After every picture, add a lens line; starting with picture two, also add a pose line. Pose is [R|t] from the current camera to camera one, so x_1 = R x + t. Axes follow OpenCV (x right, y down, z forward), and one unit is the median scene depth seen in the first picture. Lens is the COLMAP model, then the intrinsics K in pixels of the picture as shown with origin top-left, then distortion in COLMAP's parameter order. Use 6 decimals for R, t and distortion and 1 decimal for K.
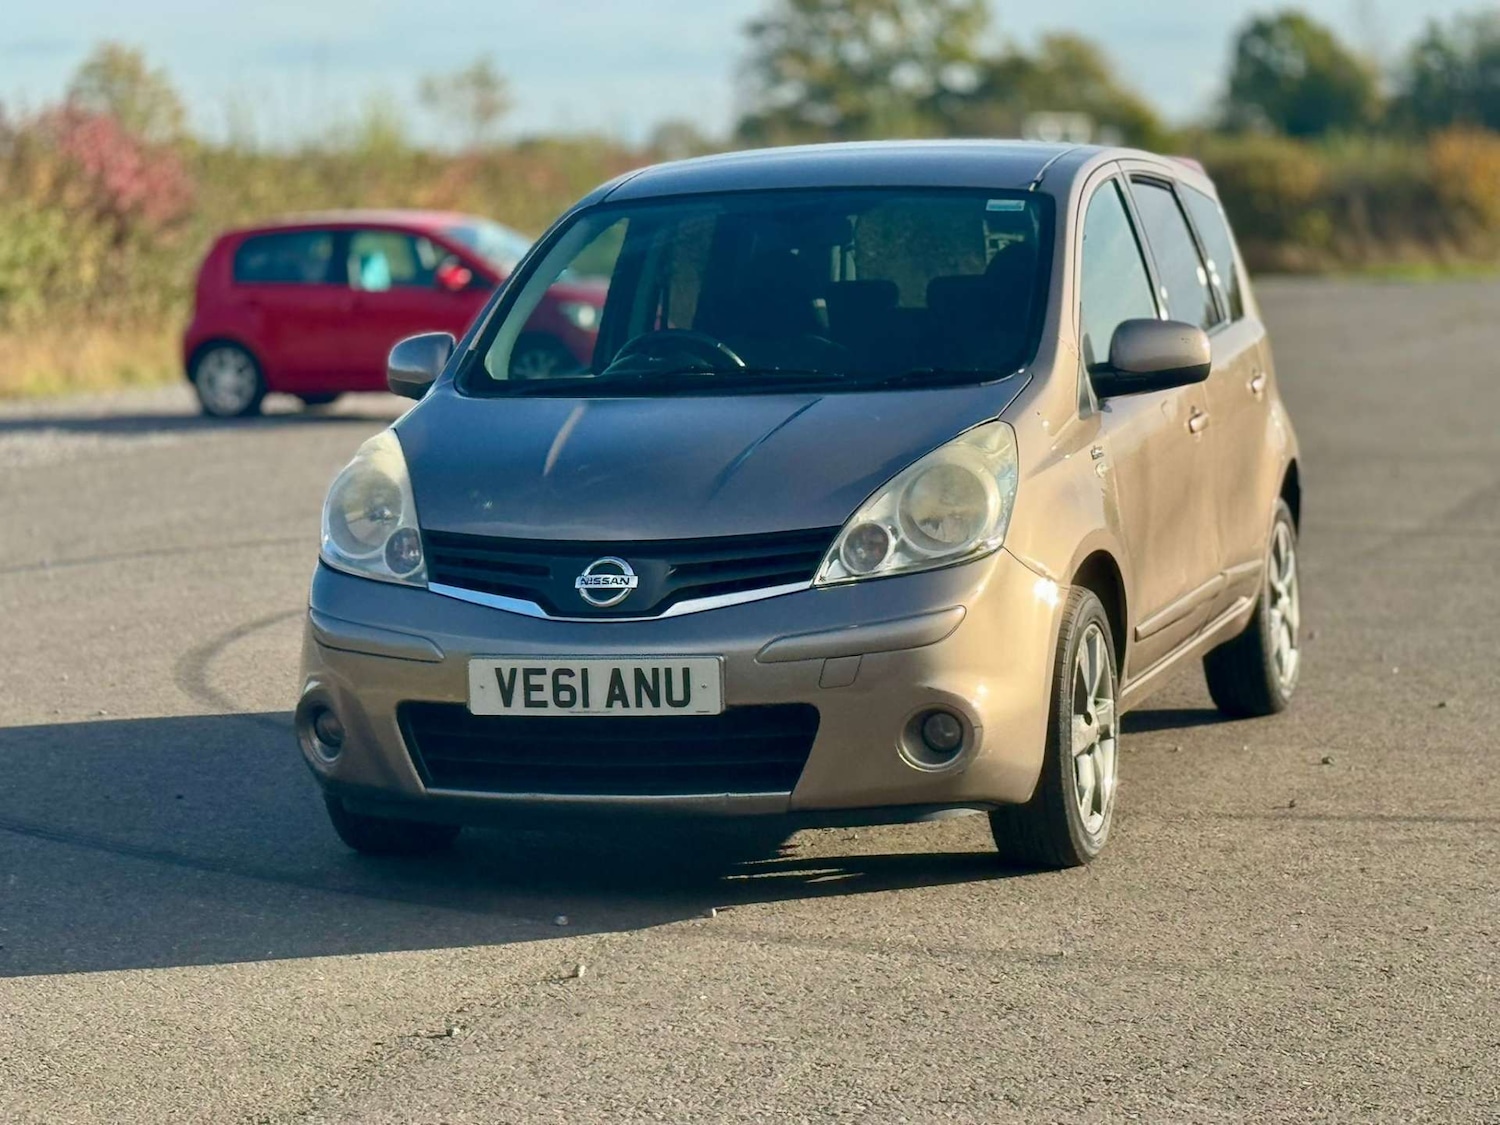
lens RADIAL K [[4138.0, 0, 750.0], [0, 4138.0, 562.5], [0, 0, 1]] dist [0.136731, 0.165345]
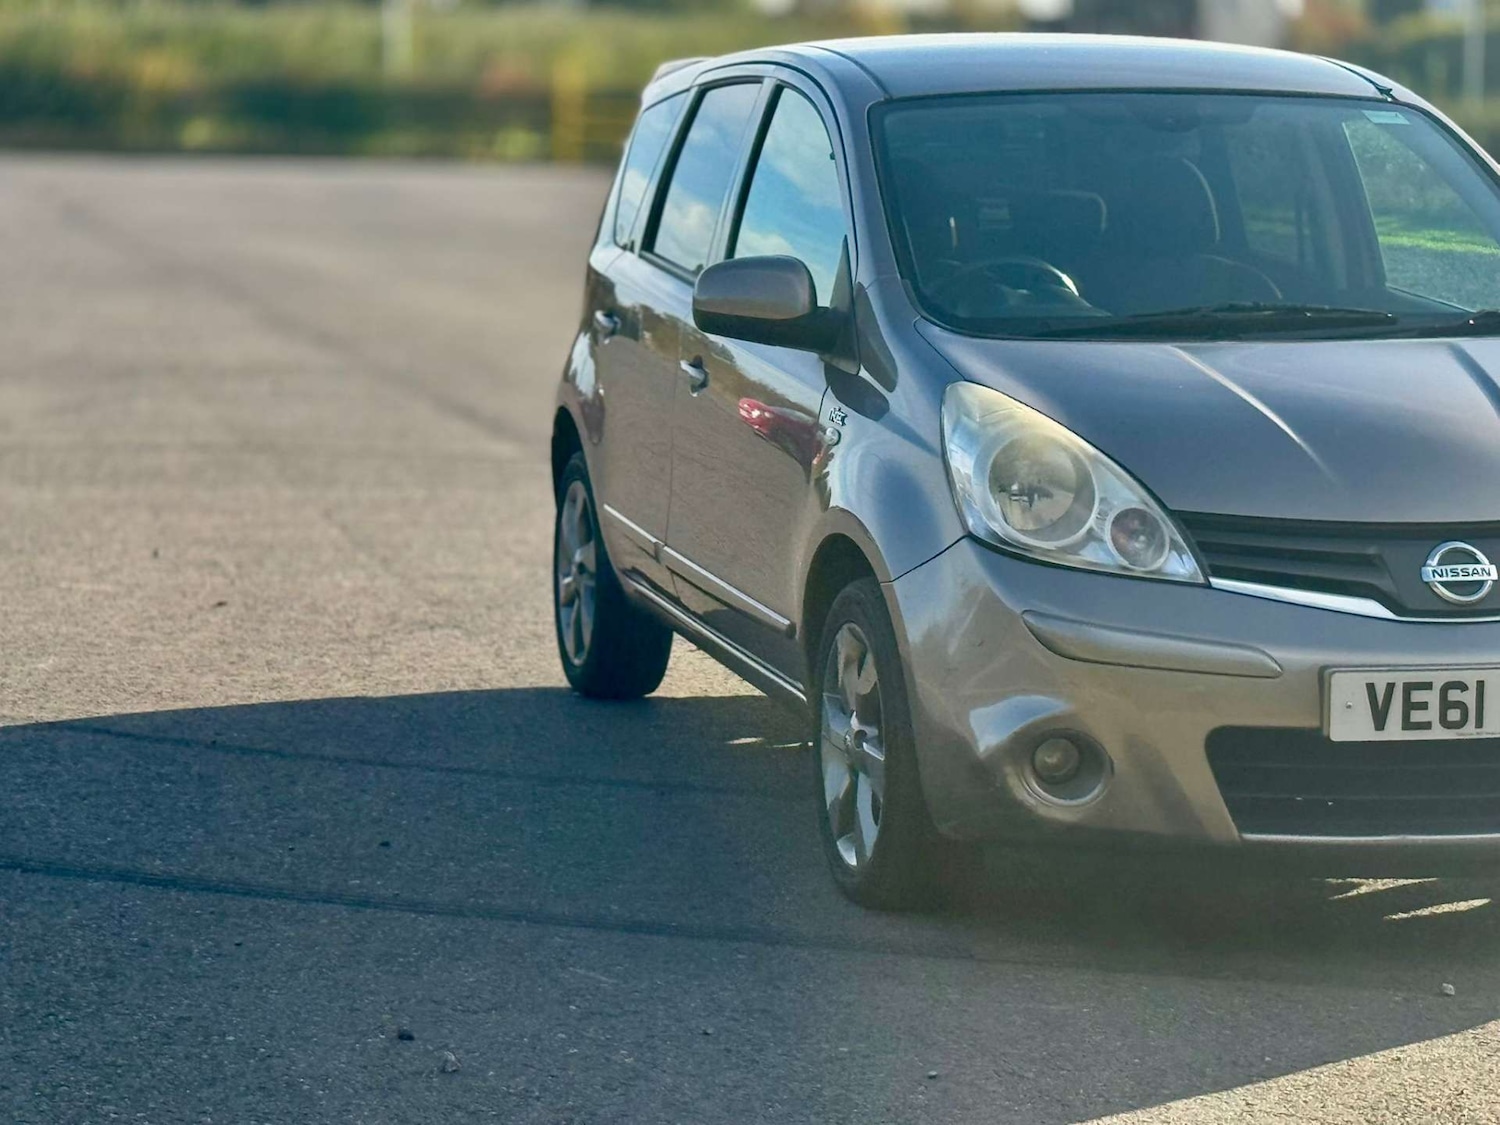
lens RADIAL K [[4138.0, 0, 750.0], [0, 4138.0, 562.5], [0, 0, 1]] dist [0.136731, 0.165345]
pose [[0.869758, -0.021444, 0.493012, -0.566858], [0.007894, 0.999532, 0.029549, -0.022996], [-0.493415, -0.021809, 0.869520, 0.355836]]
